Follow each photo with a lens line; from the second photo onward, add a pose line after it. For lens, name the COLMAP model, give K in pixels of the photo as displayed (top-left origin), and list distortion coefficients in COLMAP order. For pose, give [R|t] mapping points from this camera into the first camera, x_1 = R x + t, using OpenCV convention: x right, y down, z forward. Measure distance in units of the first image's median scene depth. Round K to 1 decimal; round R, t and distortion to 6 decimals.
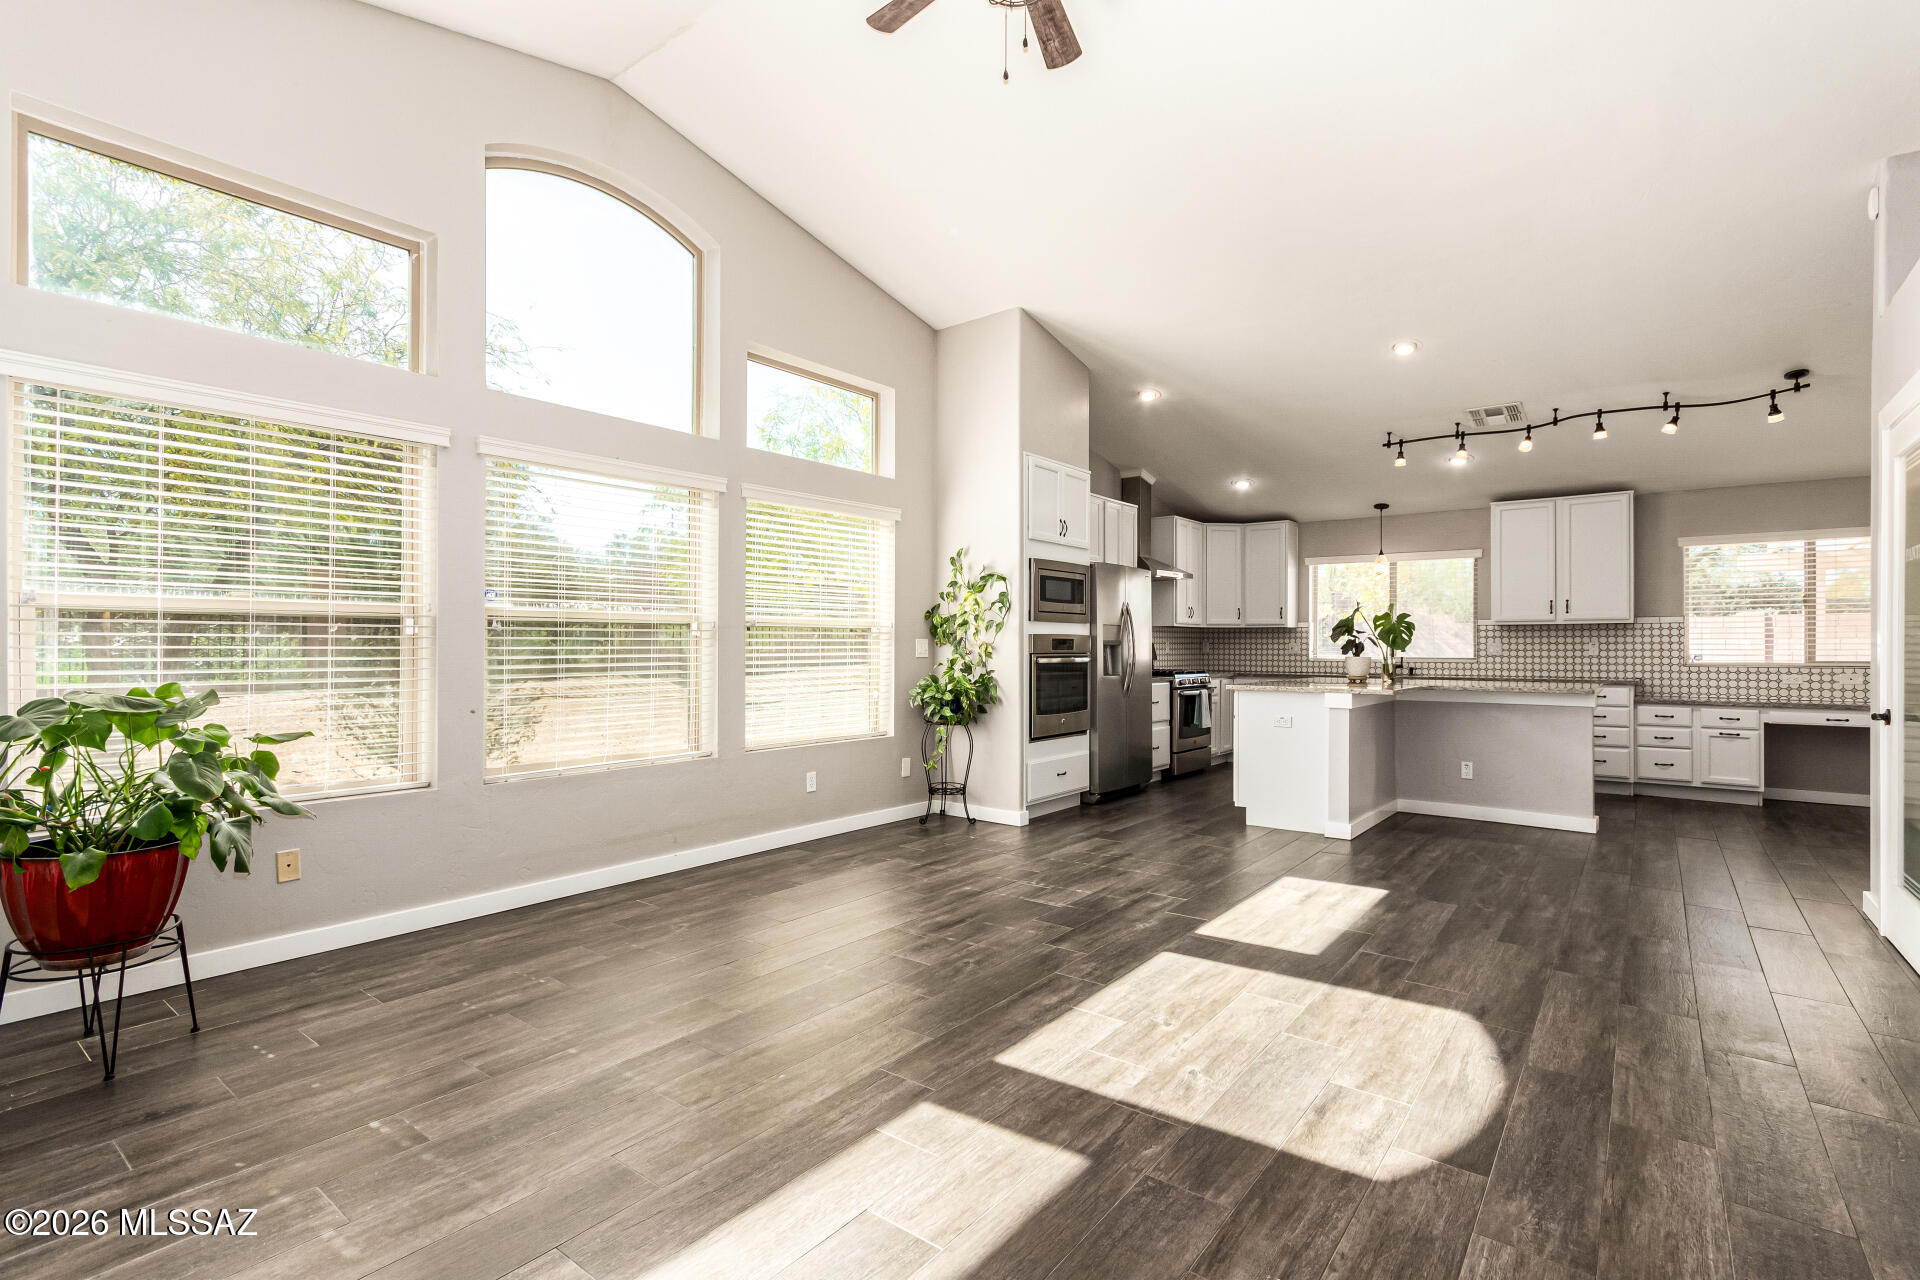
lens RADIAL K [[892.7, 0, 982.2], [0, 892.7, 641.2], [0, 0, 1]] dist [0.008013, 0.000597]
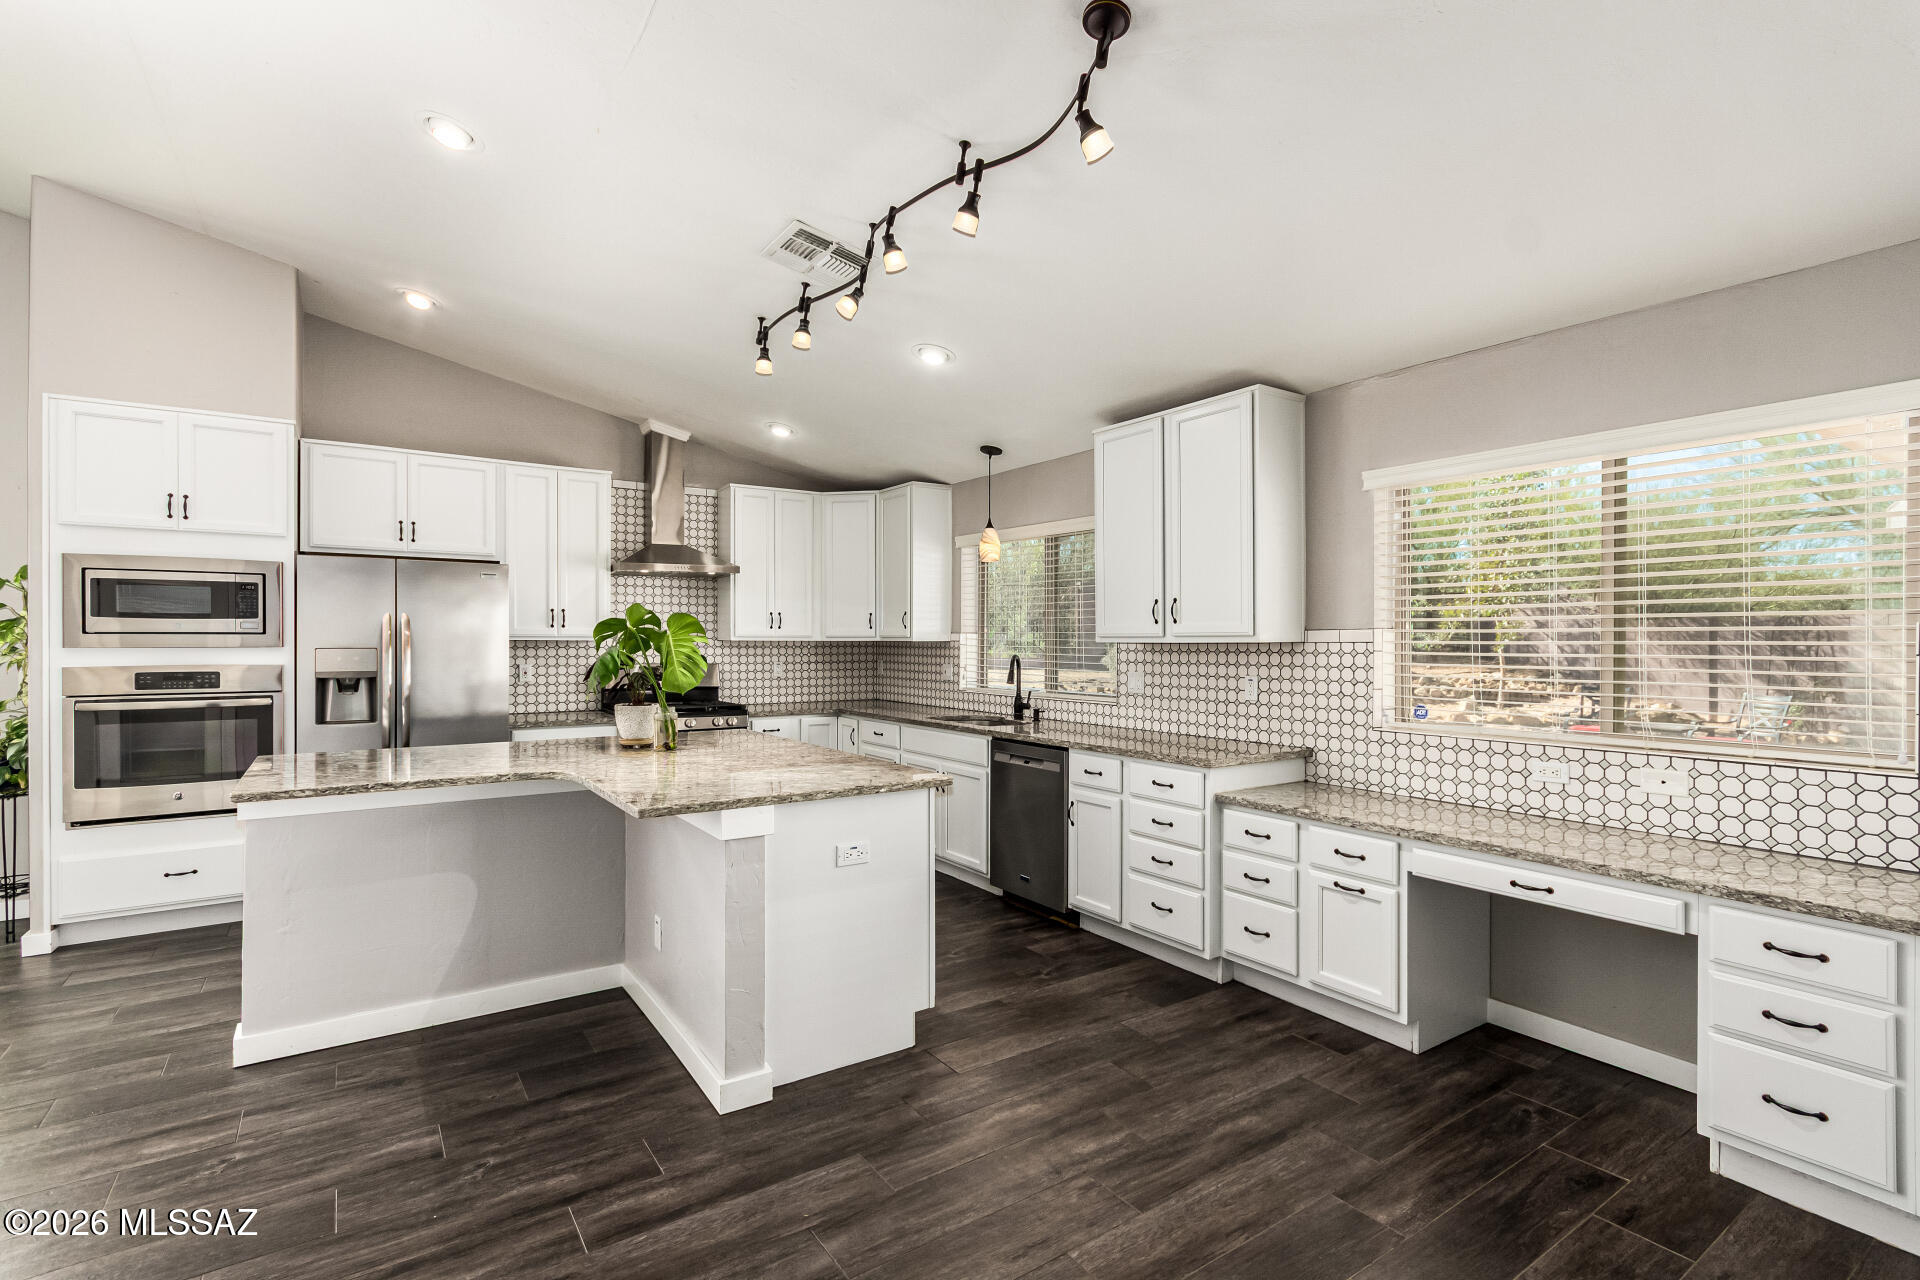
lens RADIAL K [[892.7, 0, 990.8], [0, 892.7, 640.4], [0, 0, 1]] dist [0.008013, 0.000597]
pose [[0.952836, 0.000897, -0.303486, 0.831938], [0.001115, 0.999979, 0.006457, -0.028693], [0.303485, -0.006491, 0.952814, 0.526730]]
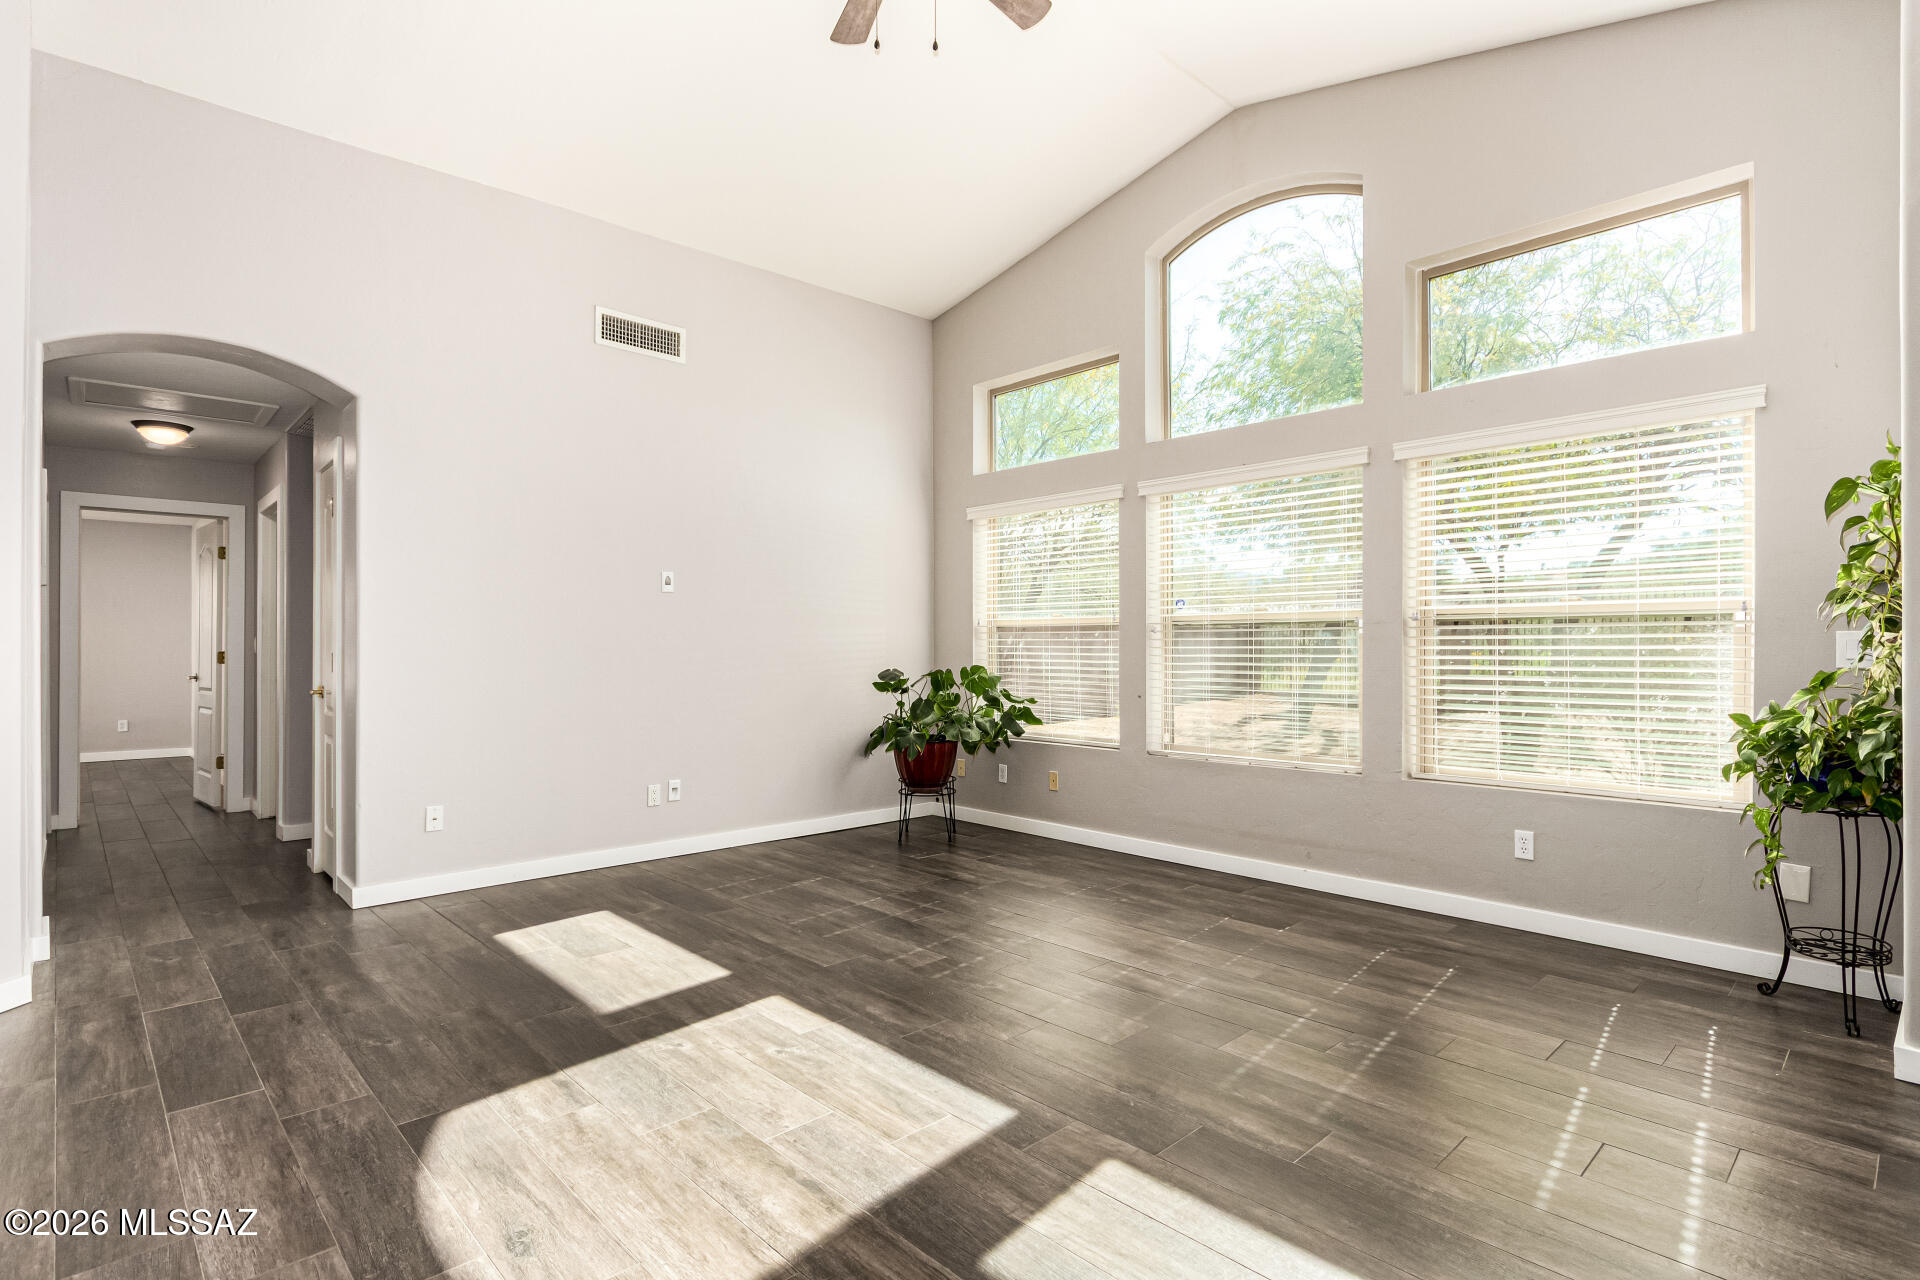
lens RADIAL K [[954.1, 0, 964.3], [0, 954.1, 646.2], [0, 0, 1]] dist [-0.007932, -0.000581]
pose [[-0.164701, -0.001041, -0.986343, 0.496387], [0.003784, 0.999991, -0.001687, 0.004570], [0.986336, -0.004010, -0.164696, 0.584056]]
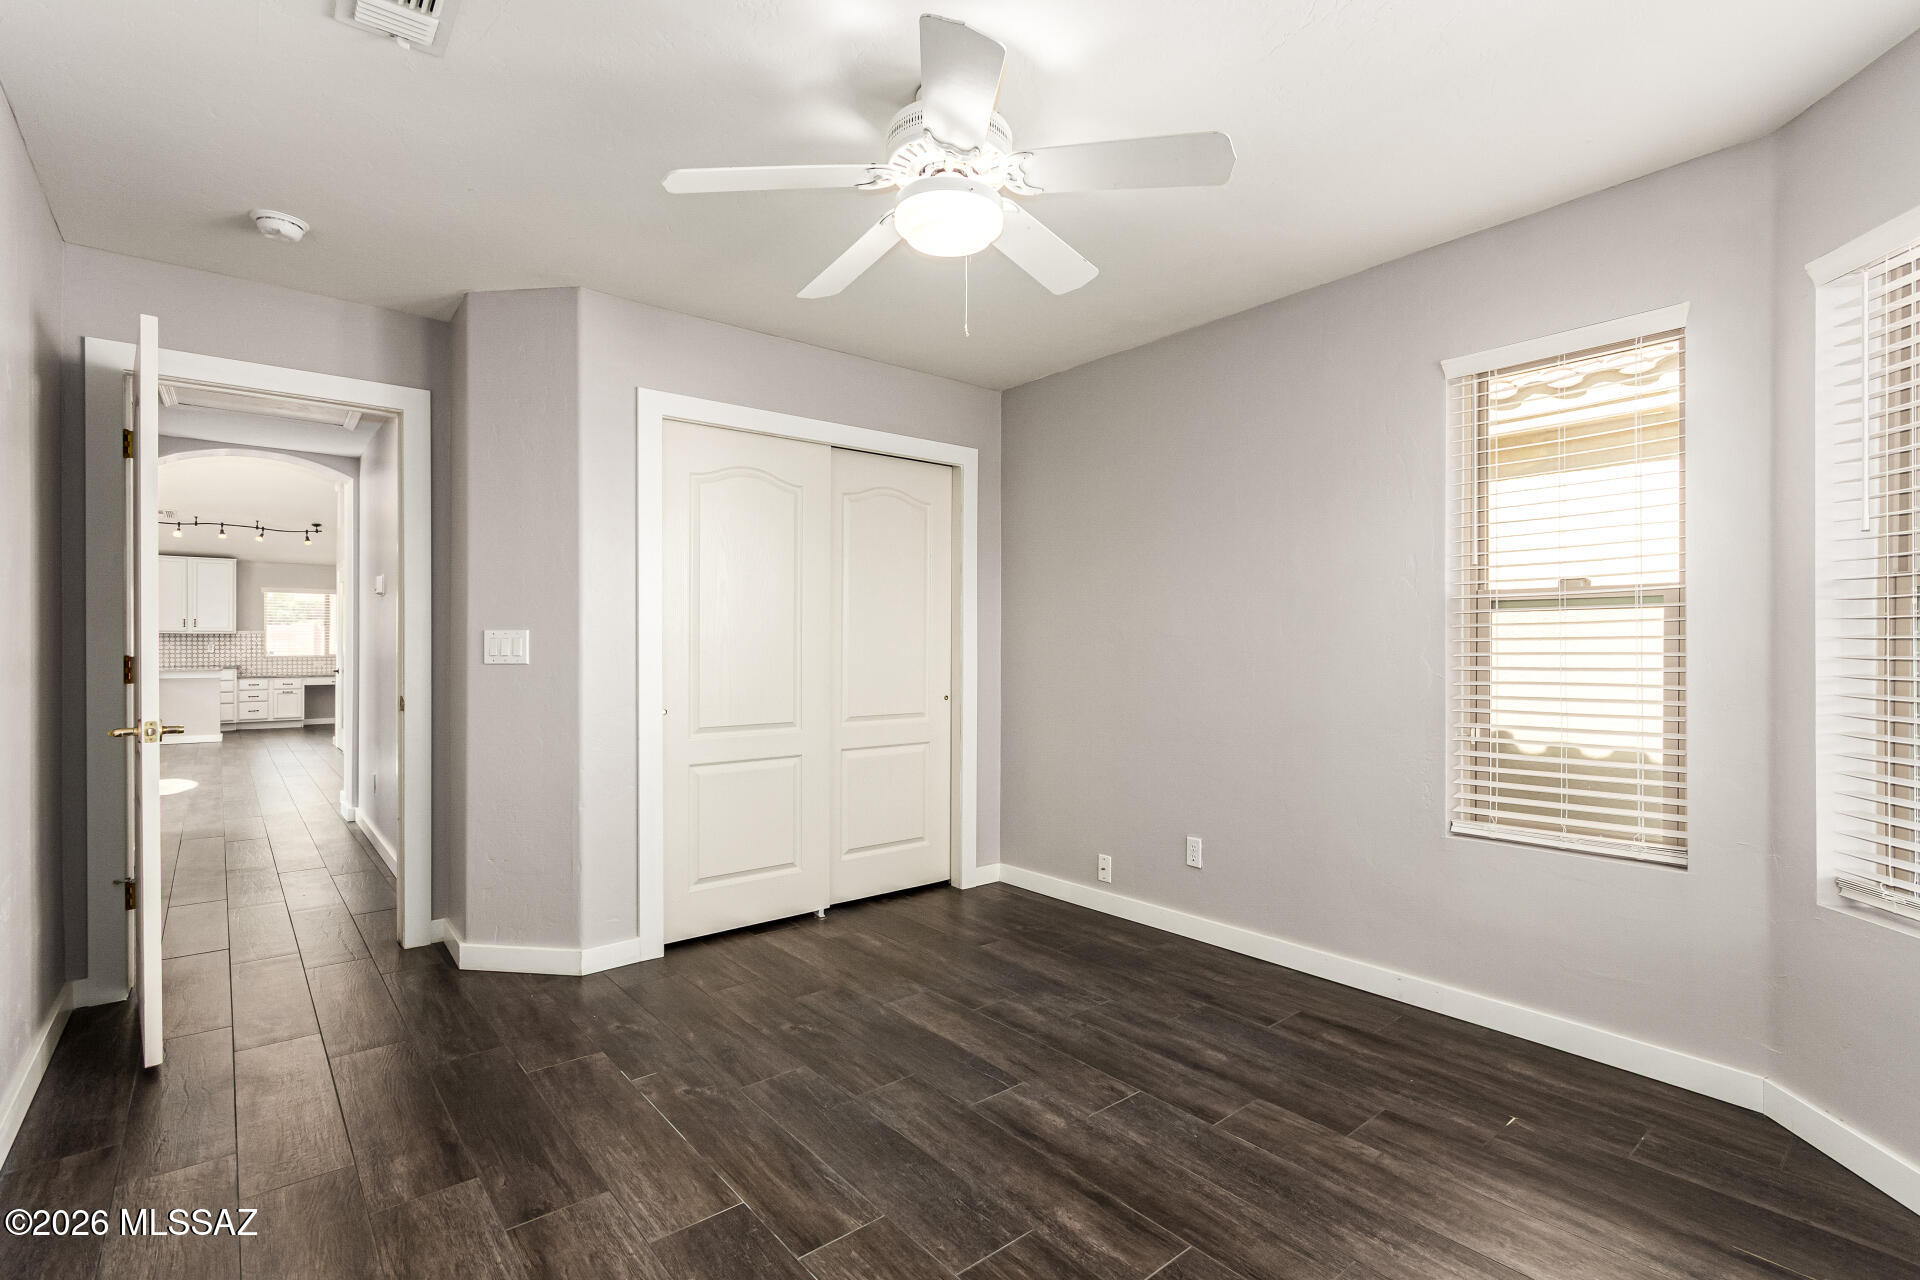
lens RADIAL K [[892.7, 0, 953.2], [0, 892.7, 646.0], [0, 0, 1]] dist [0.008013, 0.000597]
pose [[0.239439, -0.003211, 0.970906, -0.739342], [-0.007730, 0.999957, 0.005213, -0.018375], [-0.970881, -0.008753, 0.239404, -0.901880]]
